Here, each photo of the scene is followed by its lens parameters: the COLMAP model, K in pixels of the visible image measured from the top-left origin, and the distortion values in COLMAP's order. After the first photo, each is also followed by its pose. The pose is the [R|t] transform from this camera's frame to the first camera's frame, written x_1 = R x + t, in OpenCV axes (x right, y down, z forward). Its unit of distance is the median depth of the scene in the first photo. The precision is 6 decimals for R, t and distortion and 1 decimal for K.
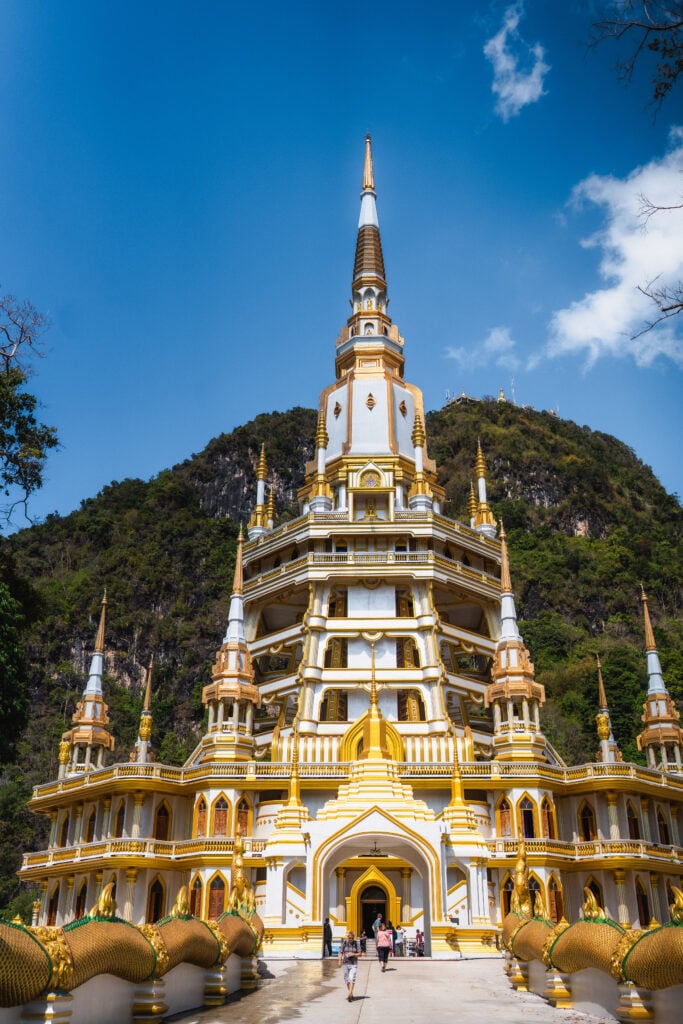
lens RADIAL K [[979.9, 0, 341.5], [0, 979.9, 512.0], [0, 0, 1]] dist [0.001792, 0.012622]
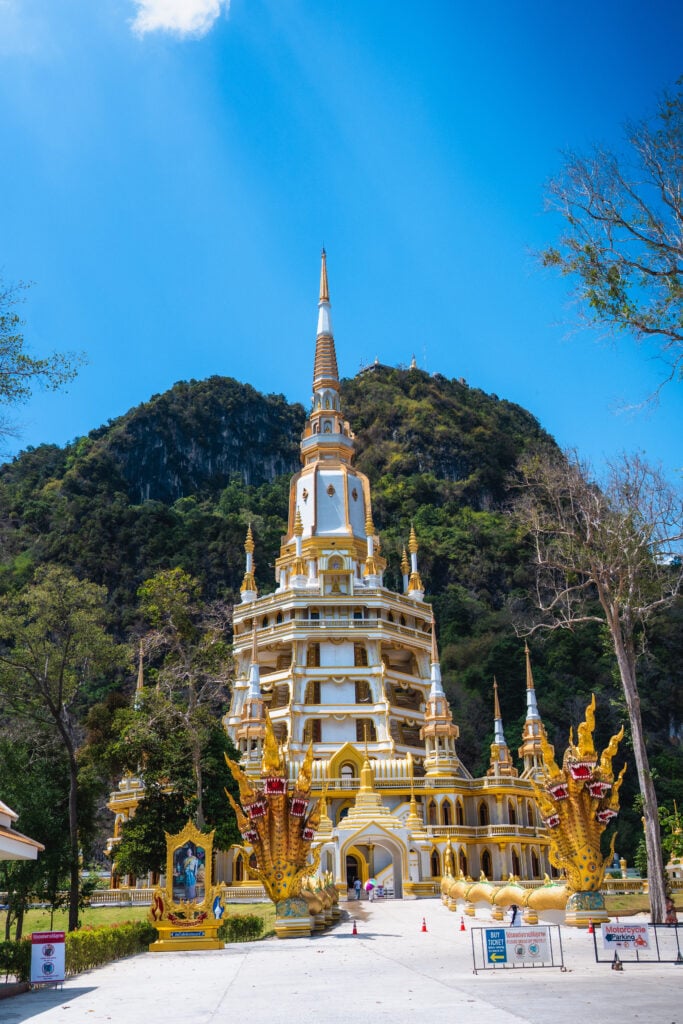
lens RADIAL K [[1065.2, 0, 341.5], [0, 1065.2, 512.0], [0, 0, 1]] dist [0.005366, -0.010098]
pose [[0.994474, 0.008712, 0.104618, -0.126790], [-0.016856, 0.996872, 0.077212, -0.233757], [-0.103618, -0.078548, 0.991511, -0.504559]]
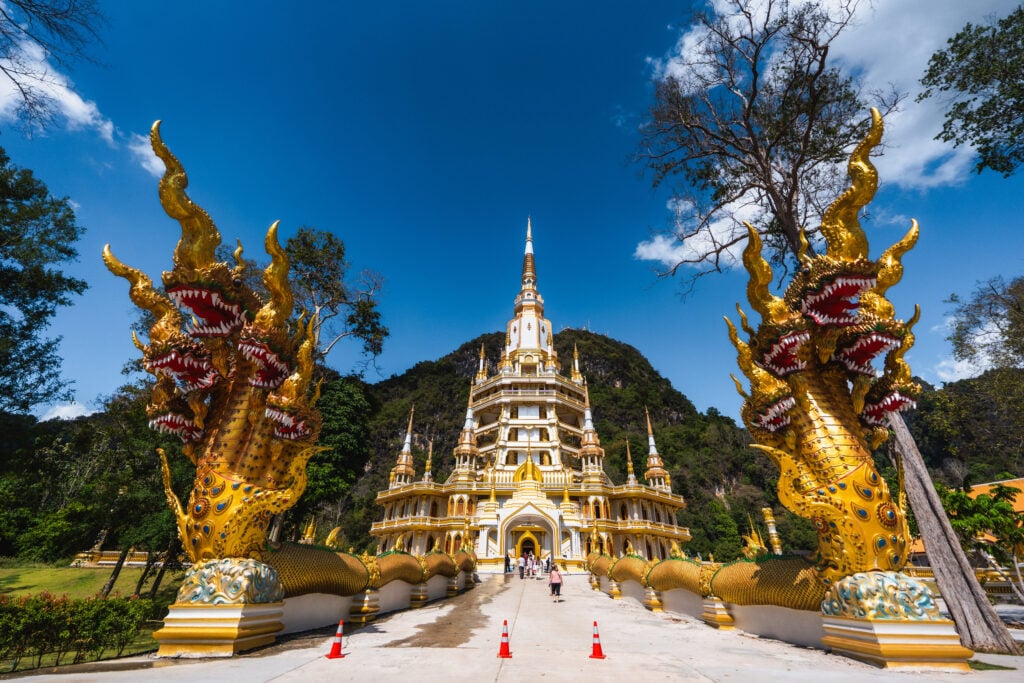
lens RADIAL K [[412.3, 0, 516.5], [0, 412.3, 342.8], [0, 0, 1]] dist [-0.000109, -0.000091]
pose [[0.999917, 0.012841, -0.000949, 0.001000], [-0.012875, 0.996521, -0.082344, 0.009888], [-0.000112, 0.082349, 0.996604, 0.022321]]
